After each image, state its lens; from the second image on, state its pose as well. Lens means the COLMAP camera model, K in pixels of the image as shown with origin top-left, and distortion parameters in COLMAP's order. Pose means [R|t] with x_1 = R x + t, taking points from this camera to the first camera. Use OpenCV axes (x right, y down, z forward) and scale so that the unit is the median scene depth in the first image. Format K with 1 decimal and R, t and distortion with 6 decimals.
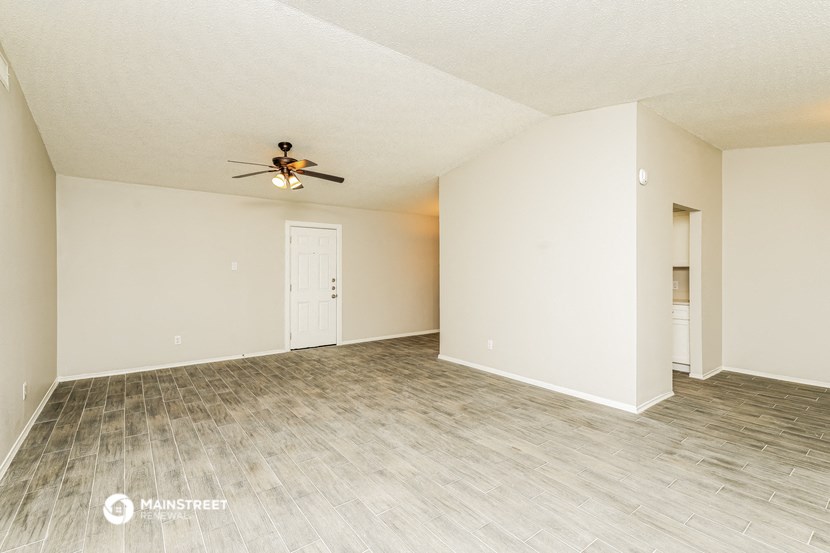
lens RADIAL K [[379.7, 0, 418.5], [0, 379.7, 272.6], [0, 0, 1]] dist [-0.001291, 0.001614]
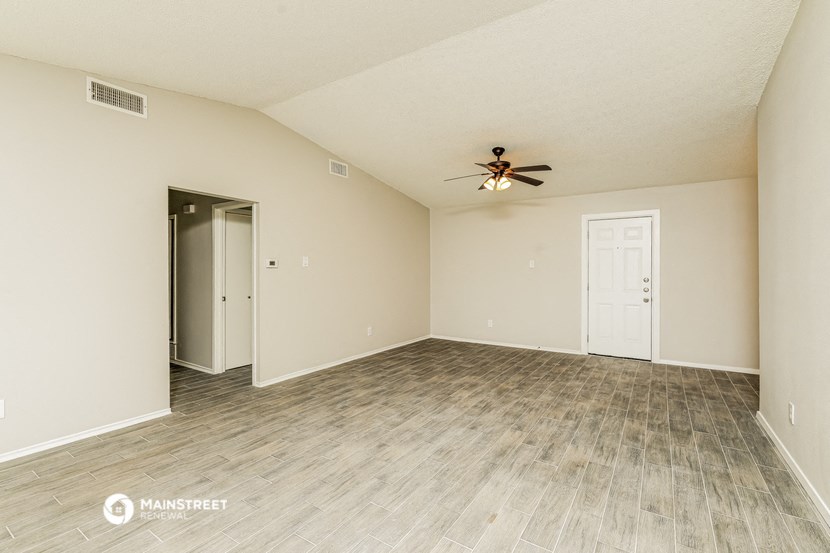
lens RADIAL K [[379.7, 0, 416.4], [0, 379.7, 273.4], [0, 0, 1]] dist [-0.001291, 0.001614]
pose [[0.331062, 0.006781, -0.943585, 0.575361], [-0.007674, 0.999960, 0.004494, 0.008993], [0.943578, 0.005753, 0.331101, 0.422368]]
